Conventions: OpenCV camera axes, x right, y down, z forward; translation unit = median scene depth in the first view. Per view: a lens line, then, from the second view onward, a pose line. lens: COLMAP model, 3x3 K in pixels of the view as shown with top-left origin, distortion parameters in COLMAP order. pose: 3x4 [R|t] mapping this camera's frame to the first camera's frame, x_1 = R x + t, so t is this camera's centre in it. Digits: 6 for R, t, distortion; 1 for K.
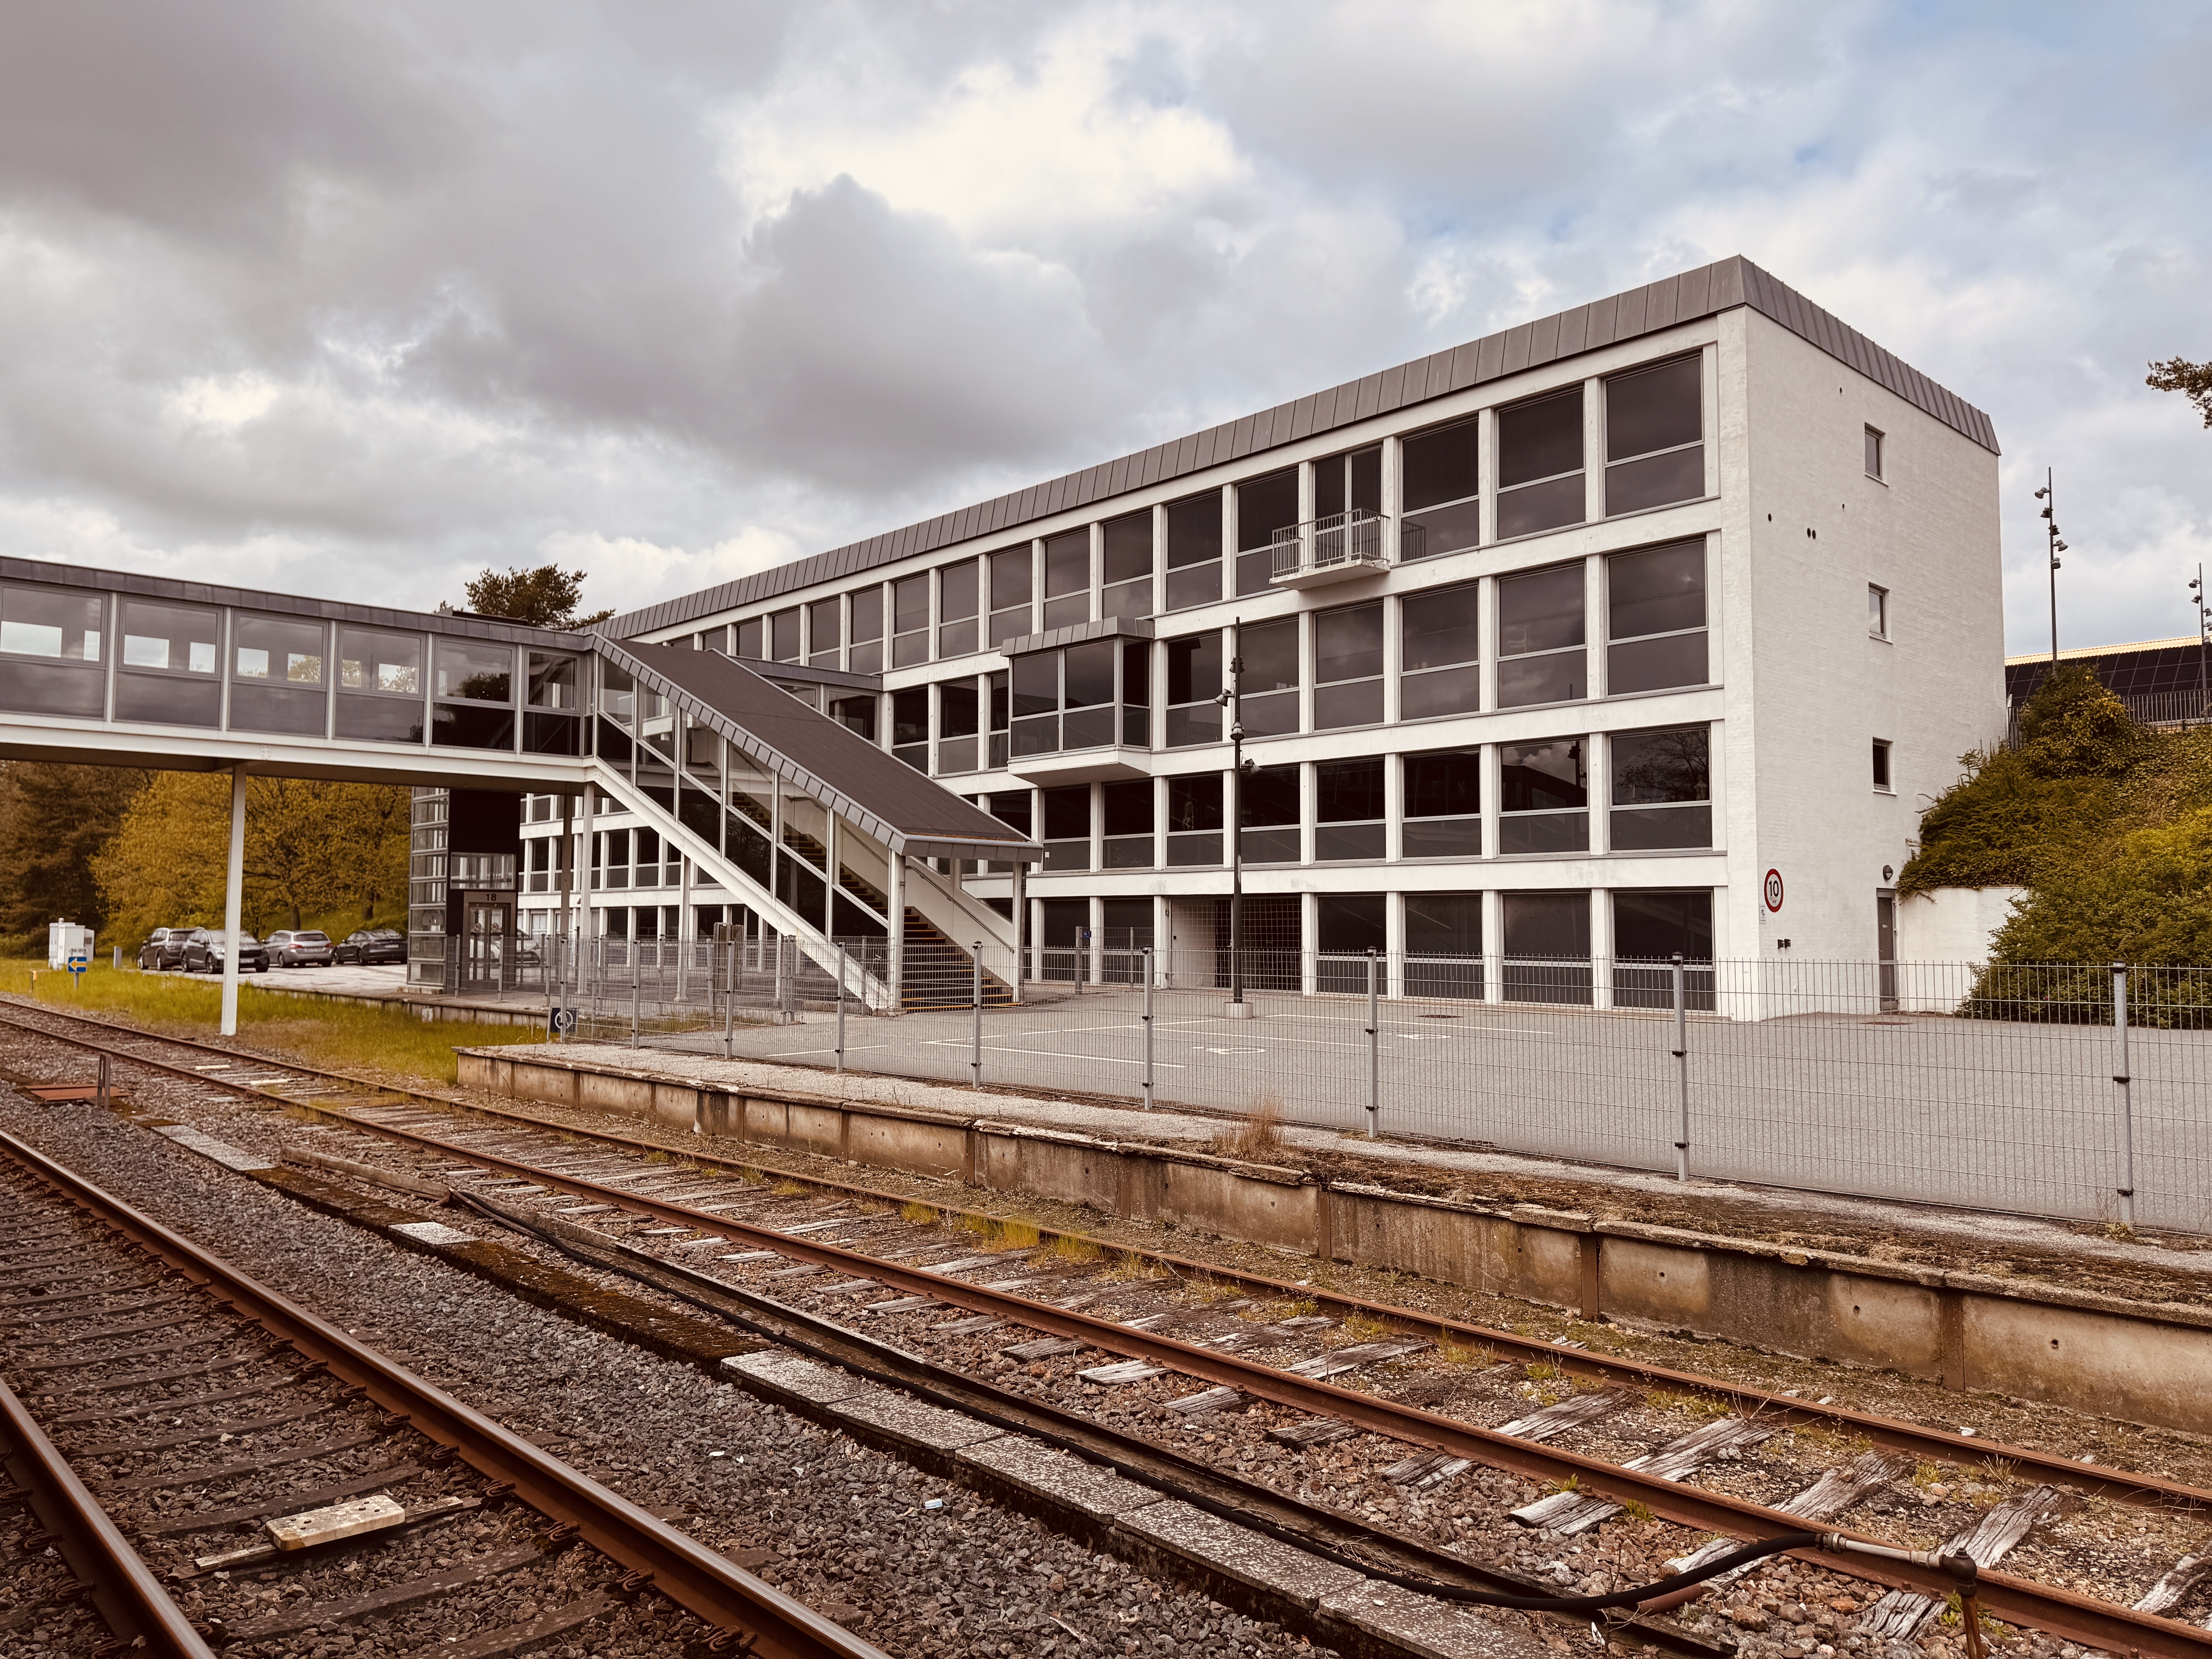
lens RADIAL K [[1557.0, 0, 1106.1], [0, 1557.0, 829.7], [0, 0, 1]] dist [0.046624, -0.002472]
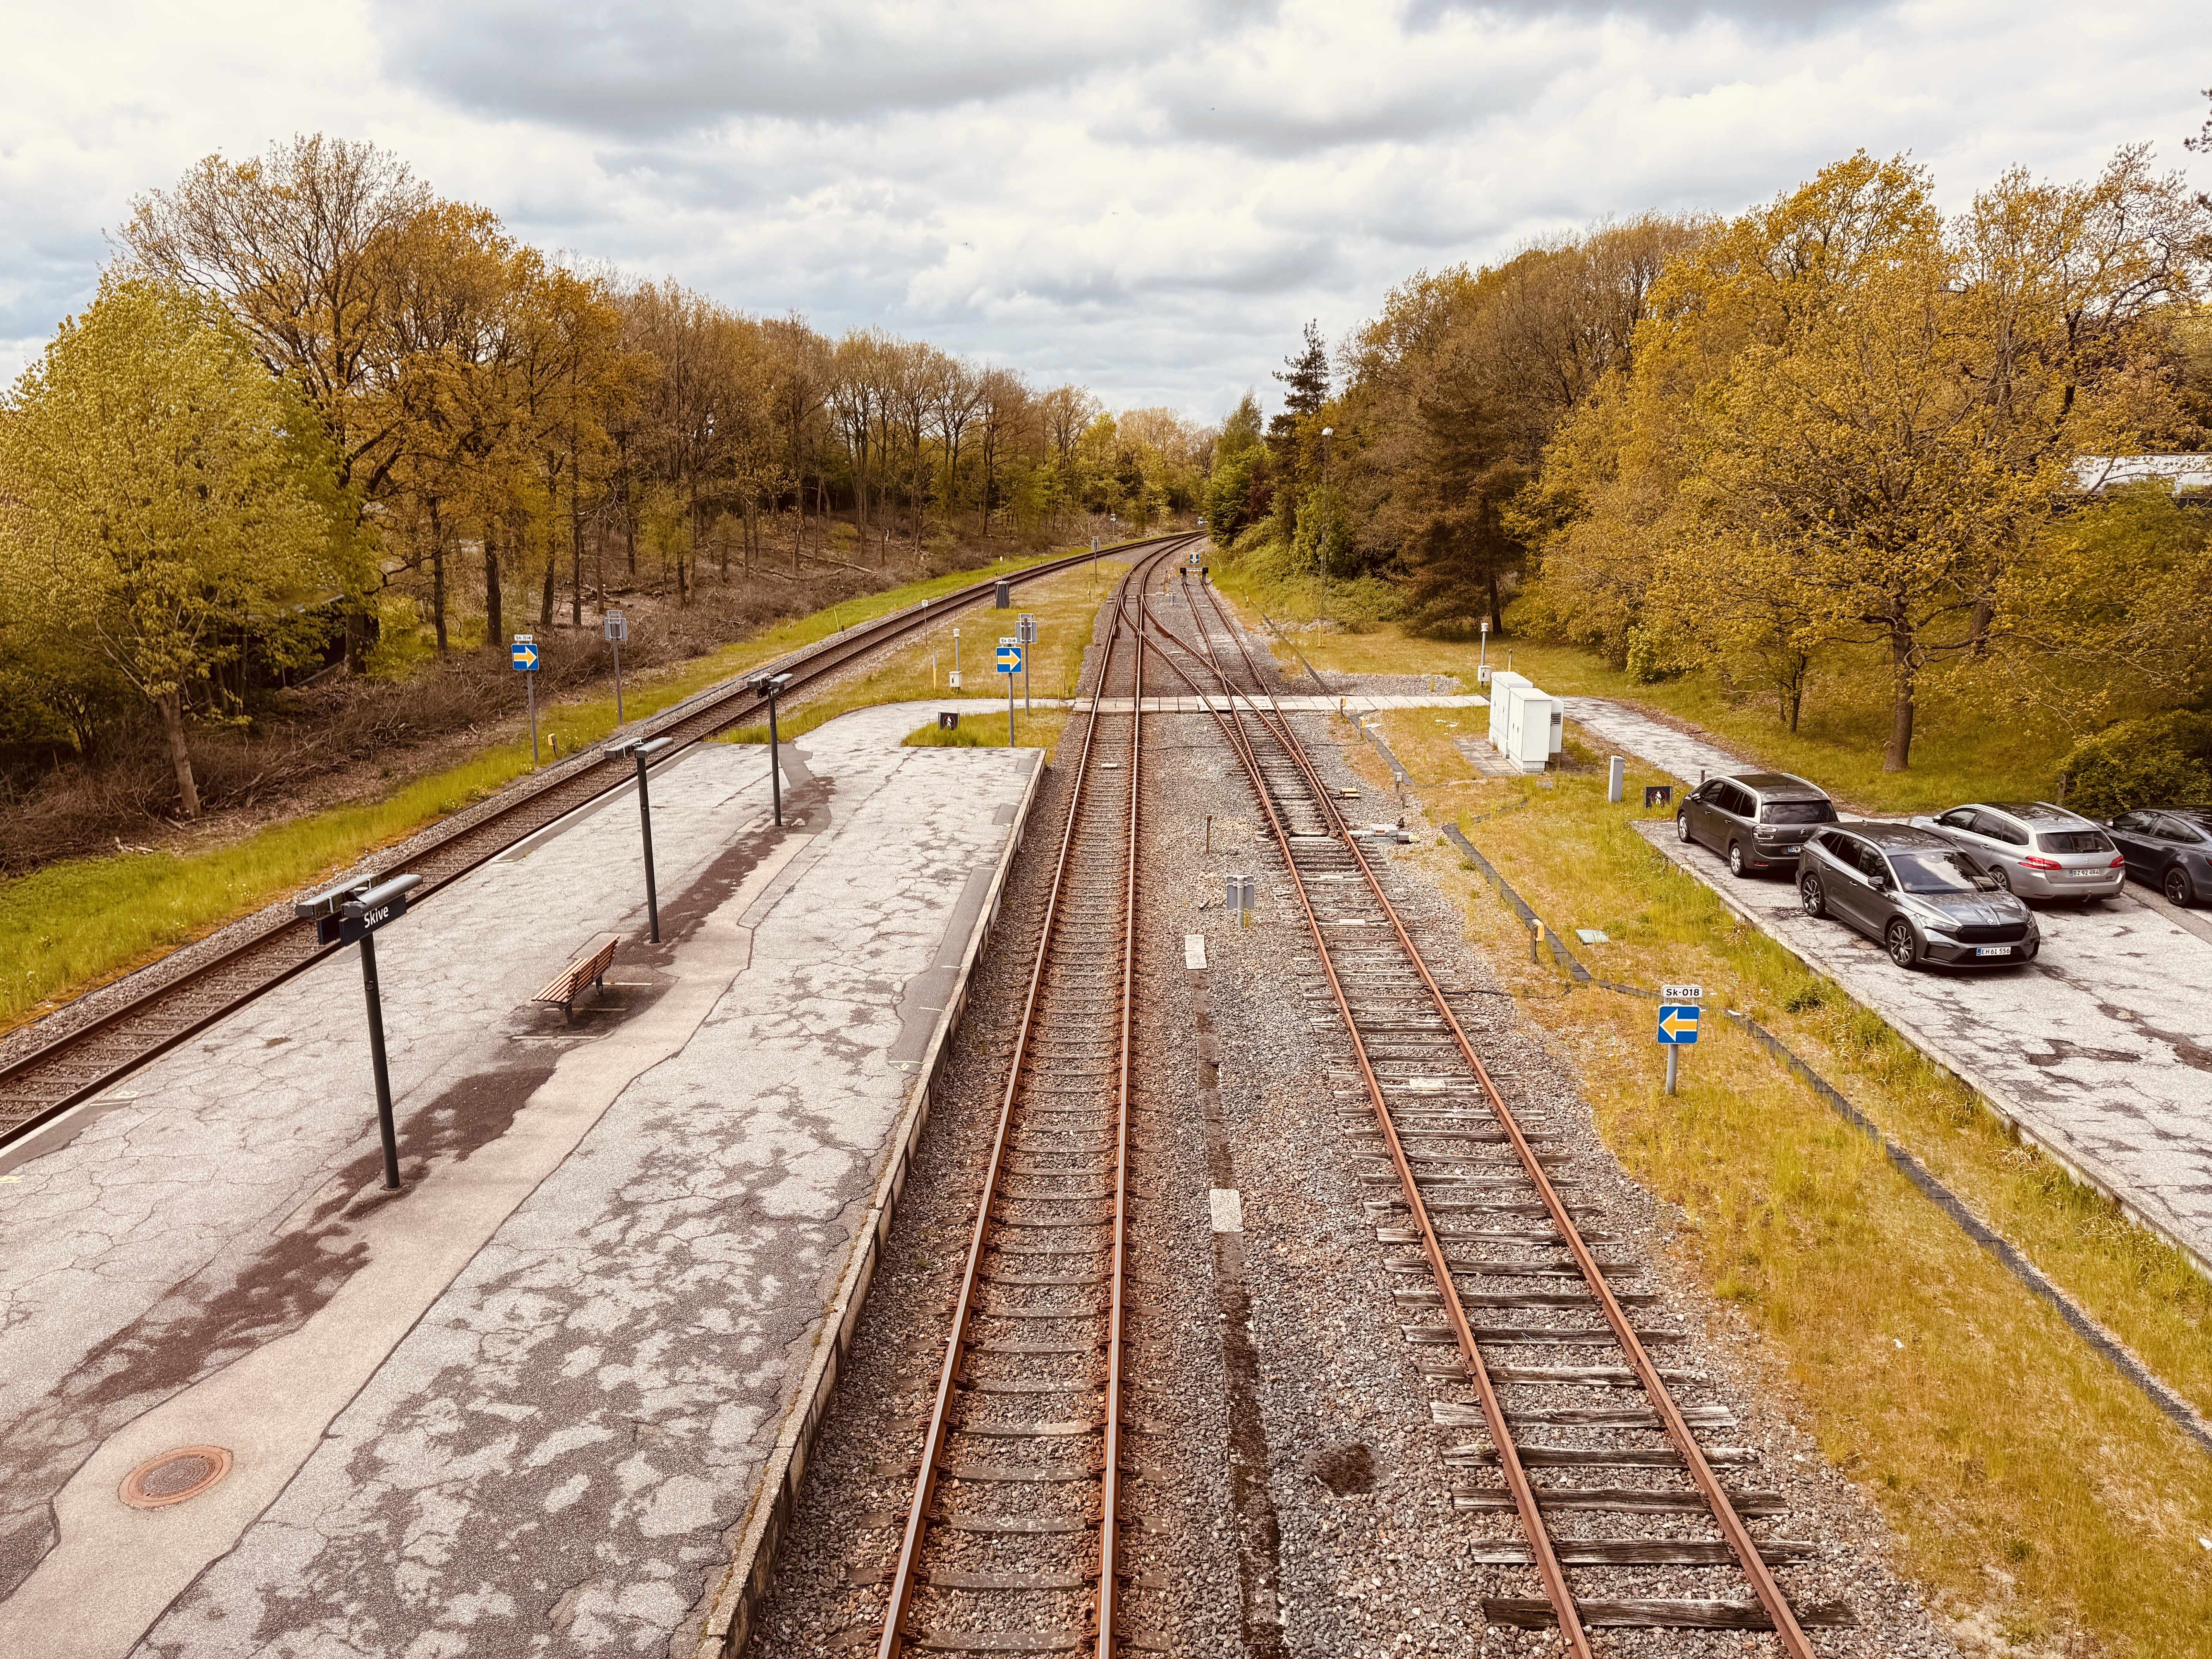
lens RADIAL K [[1557.0, 0, 1105.7], [0, 1557.0, 829.2], [0, 0, 1]] dist [0.046624, -0.002472]
pose [[0.725873, 0.149844, -0.671308, -0.277484], [0.048142, 0.962521, 0.266901, -0.040606], [0.686142, -0.226055, 0.691454, 0.359331]]
